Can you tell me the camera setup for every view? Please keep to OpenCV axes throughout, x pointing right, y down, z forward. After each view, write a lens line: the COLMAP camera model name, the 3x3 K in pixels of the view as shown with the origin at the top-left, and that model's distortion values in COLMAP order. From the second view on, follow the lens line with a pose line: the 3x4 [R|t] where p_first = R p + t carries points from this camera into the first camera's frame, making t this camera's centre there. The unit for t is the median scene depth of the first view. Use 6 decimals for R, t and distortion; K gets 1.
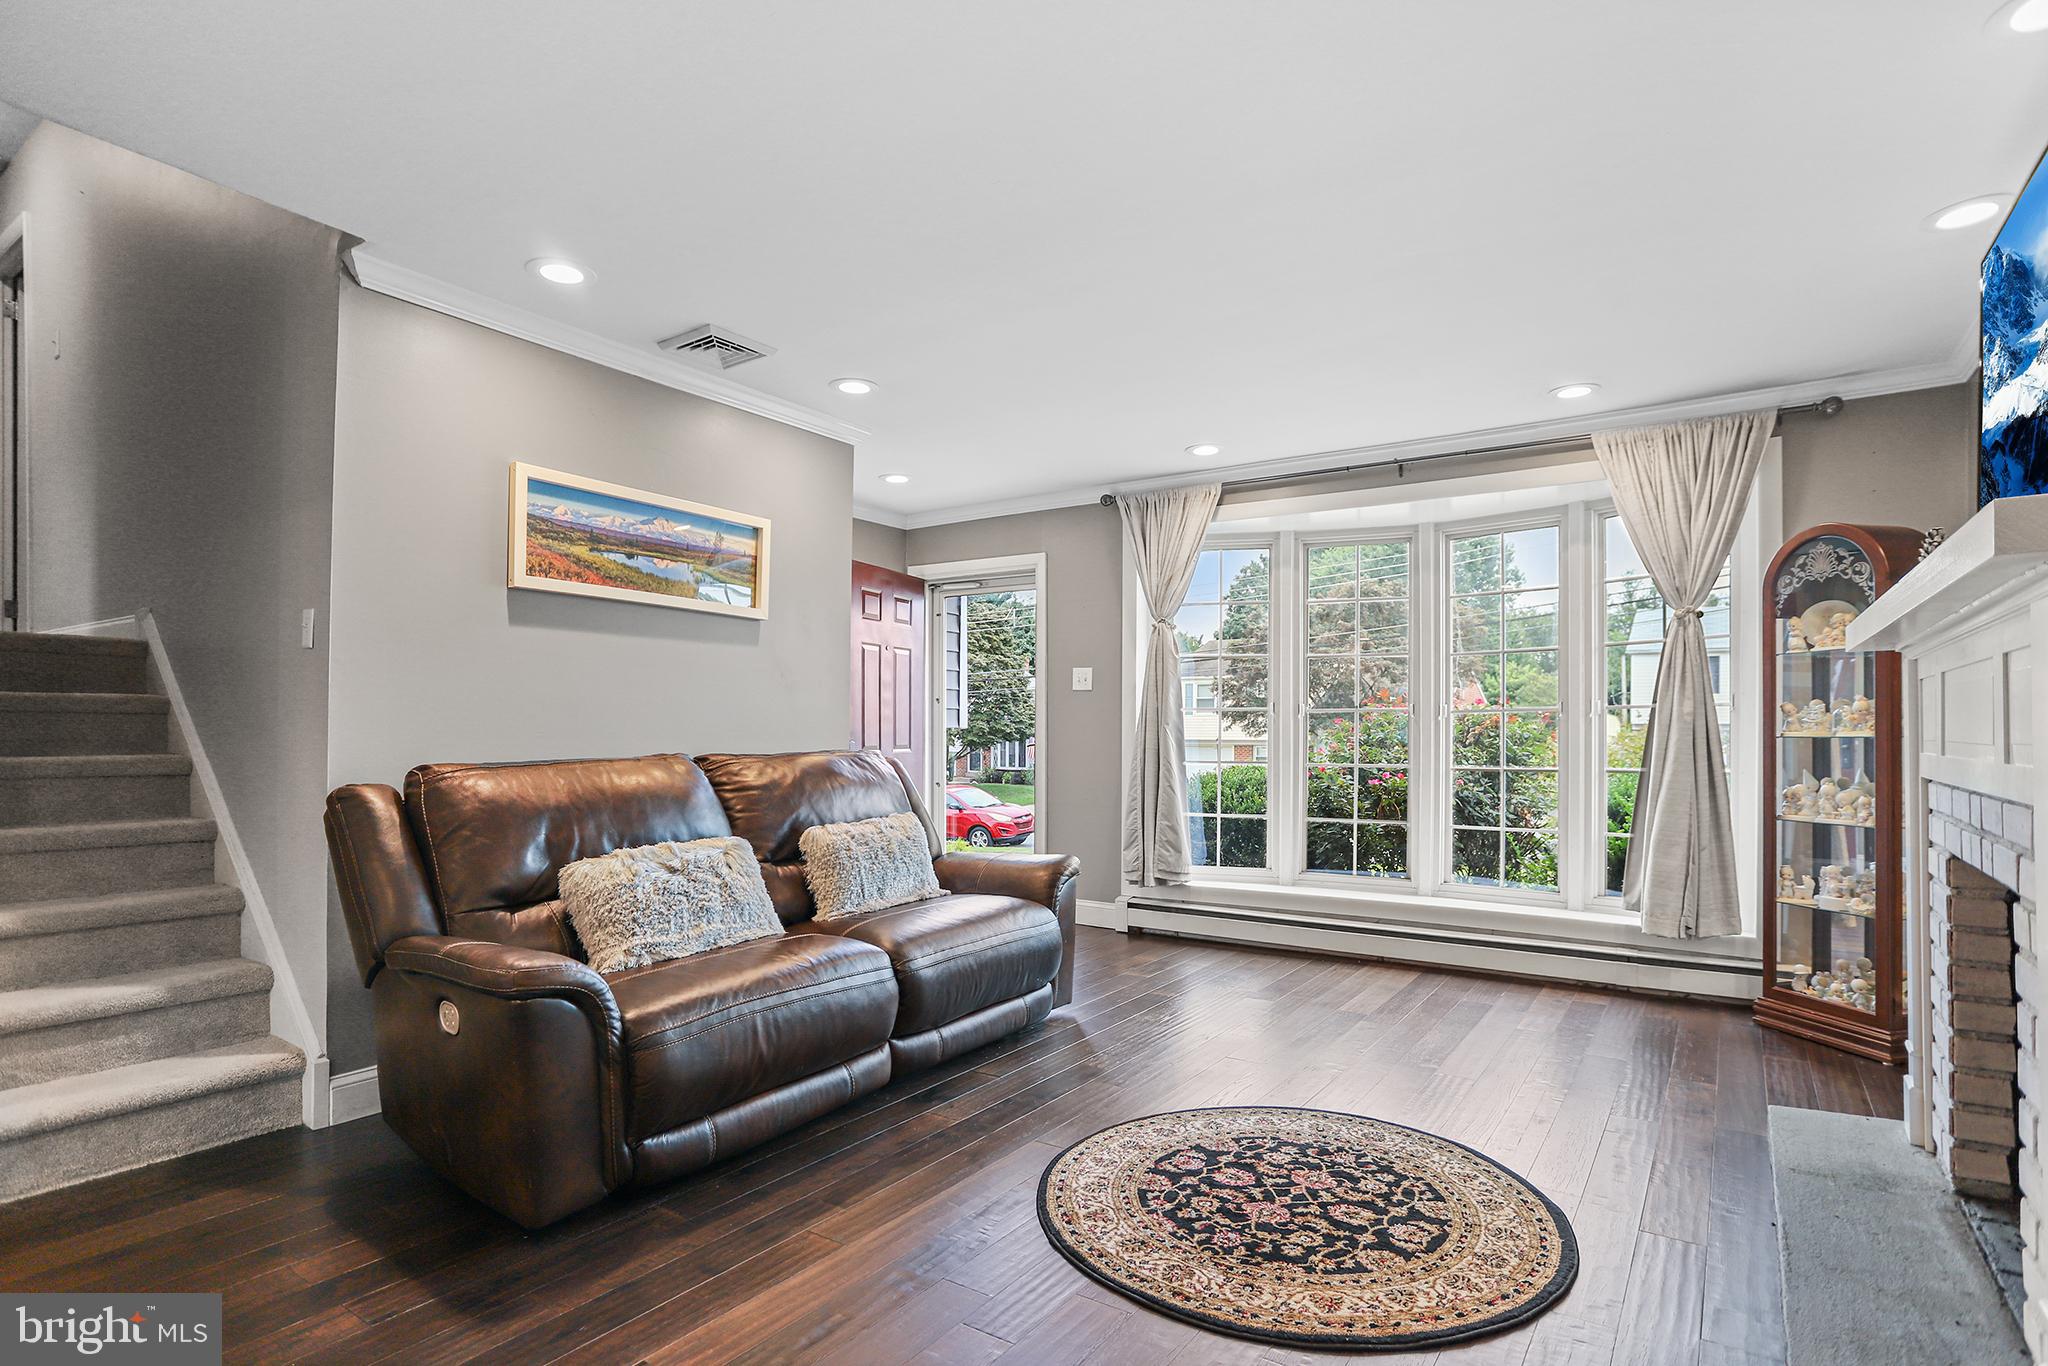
lens RADIAL K [[1024.4, 0, 1035.1], [0, 1024.4, 744.8], [0, 0, 1]] dist [-0.030295, 0.004474]
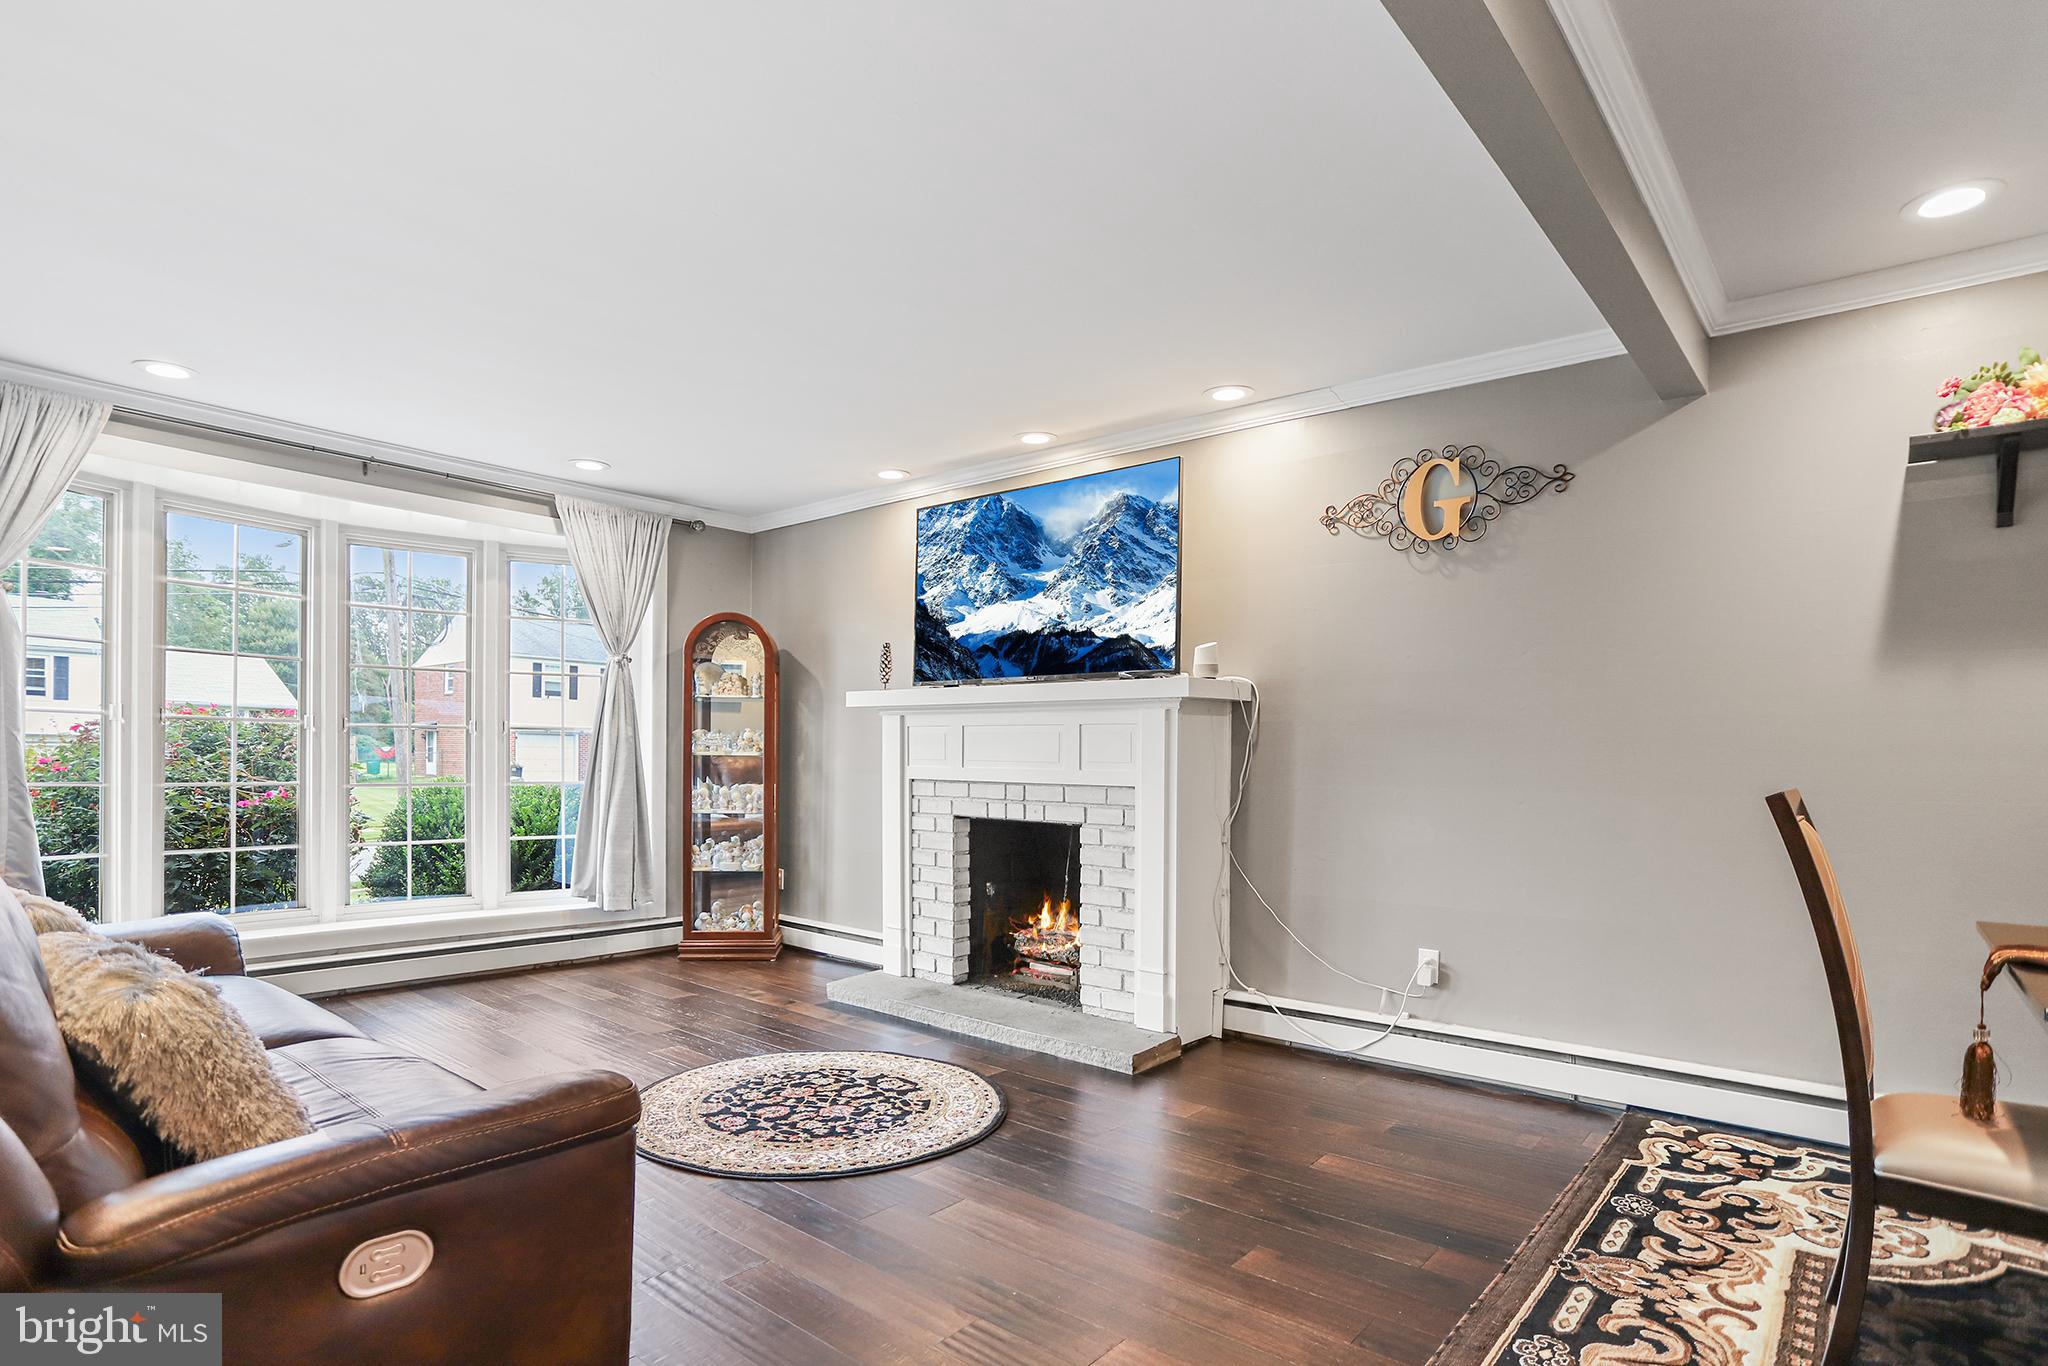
lens RADIAL K [[1049.5, 0, 1056.8], [0, 1049.5, 782.1], [0, 0, 1]] dist [-0.032548, 0.003074]
pose [[0.076885, -0.018974, 0.996859, -0.658599], [-0.008195, 0.999773, 0.019662, -0.003340], [-0.997006, -0.009681, 0.076712, 0.356094]]
